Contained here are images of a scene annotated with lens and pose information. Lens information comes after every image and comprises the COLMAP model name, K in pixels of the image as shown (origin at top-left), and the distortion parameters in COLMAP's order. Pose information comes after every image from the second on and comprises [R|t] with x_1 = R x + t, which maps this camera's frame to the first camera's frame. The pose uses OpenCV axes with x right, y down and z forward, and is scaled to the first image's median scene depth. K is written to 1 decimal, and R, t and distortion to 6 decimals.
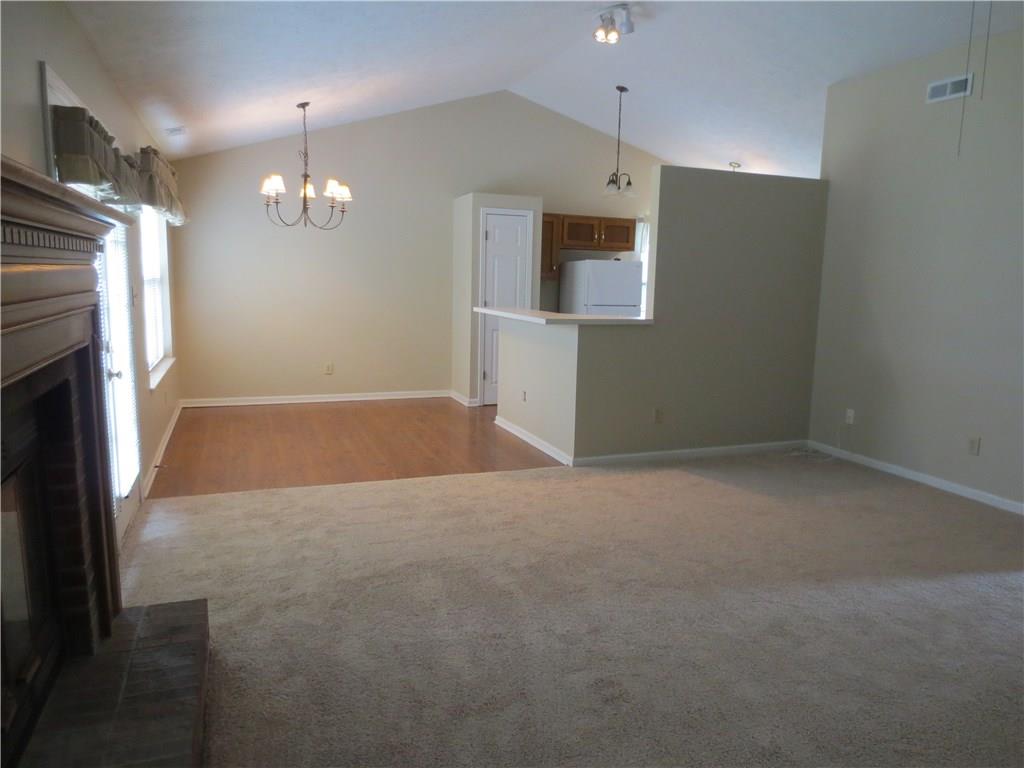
lens RADIAL K [[718.4, 0, 514.8], [0, 718.4, 386.8], [0, 0, 1]] dist [-0.038004, 0.015343]
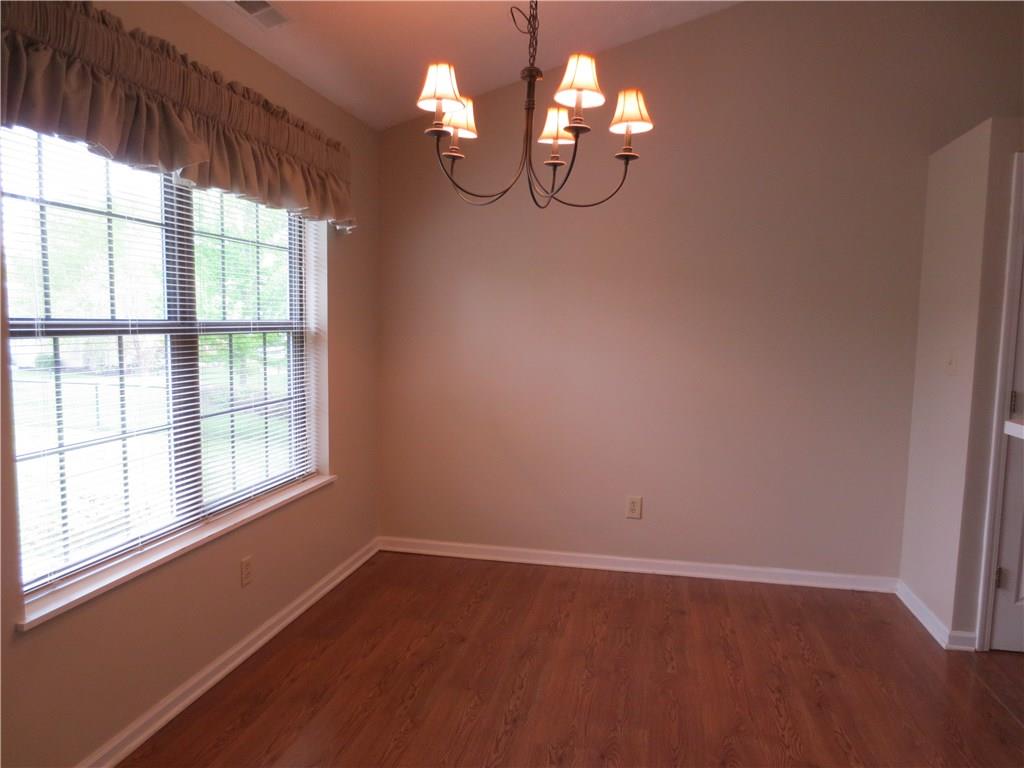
lens RADIAL K [[718.4, 0, 508.3], [0, 718.4, 386.6], [0, 0, 1]] dist [-0.038004, 0.015343]
pose [[0.841690, 0.043335, -0.538220, -0.068845], [-0.083294, 0.995264, -0.050124, -0.083317], [0.533498, 0.087019, 0.841313, 0.551585]]
